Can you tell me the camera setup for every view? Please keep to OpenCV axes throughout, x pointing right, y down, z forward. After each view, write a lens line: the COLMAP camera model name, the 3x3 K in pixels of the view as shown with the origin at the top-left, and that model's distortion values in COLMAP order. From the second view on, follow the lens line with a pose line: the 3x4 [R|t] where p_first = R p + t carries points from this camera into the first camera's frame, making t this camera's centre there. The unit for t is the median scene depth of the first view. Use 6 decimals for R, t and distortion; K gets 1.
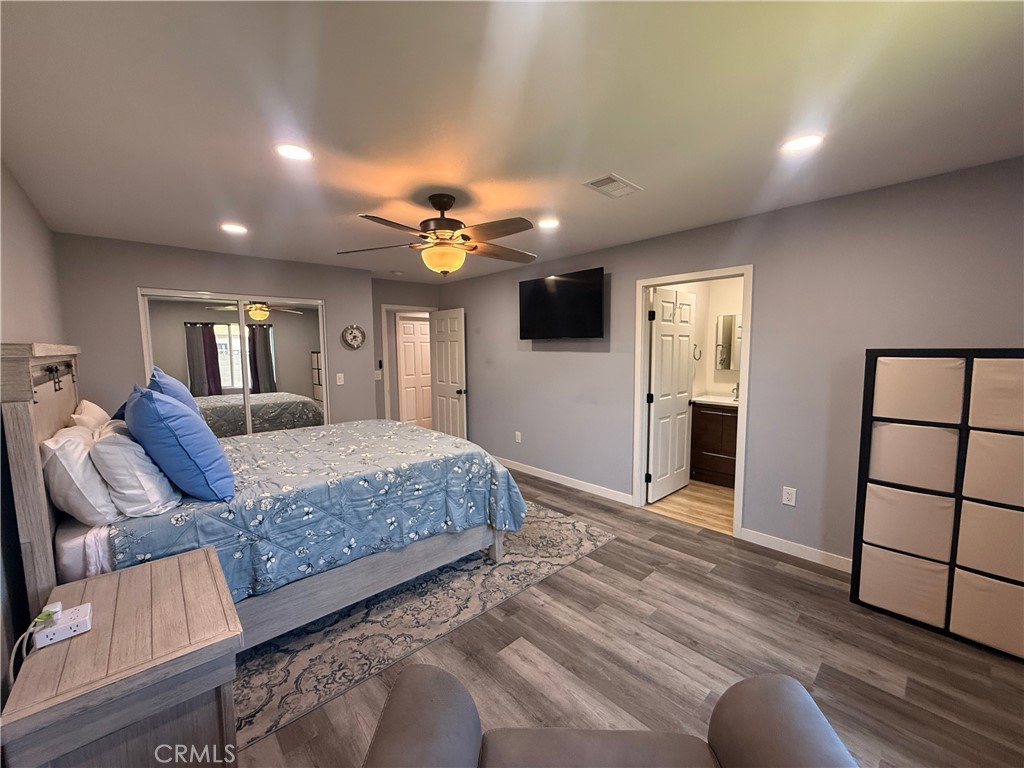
lens RADIAL K [[405.8, 0, 507.3], [0, 405.8, 385.2], [0, 0, 1]] dist [0.000188, 0.000014]
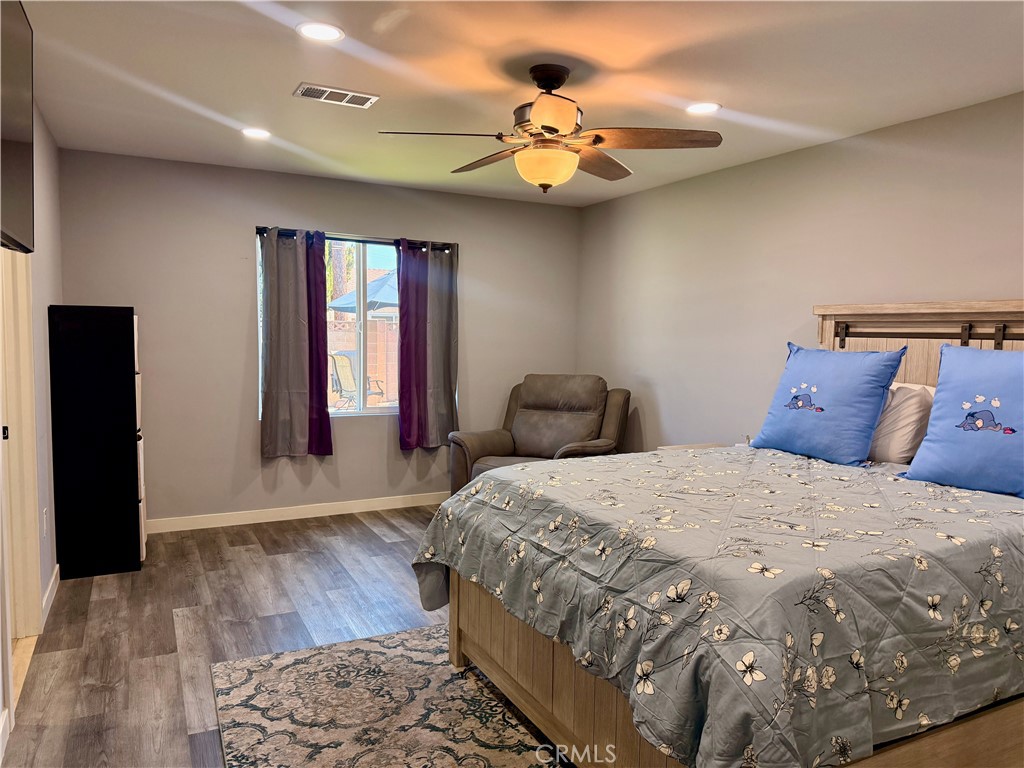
lens RADIAL K [[714.4, 0, 507.4], [0, 714.4, 381.8], [0, 0, 1]] dist [0.080645, -0.005773]
pose [[-0.963732, -0.022522, 0.265919, -0.340967], [0.020067, 0.987496, 0.156362, -0.122939], [-0.266116, 0.156027, -0.951230, 1.795278]]
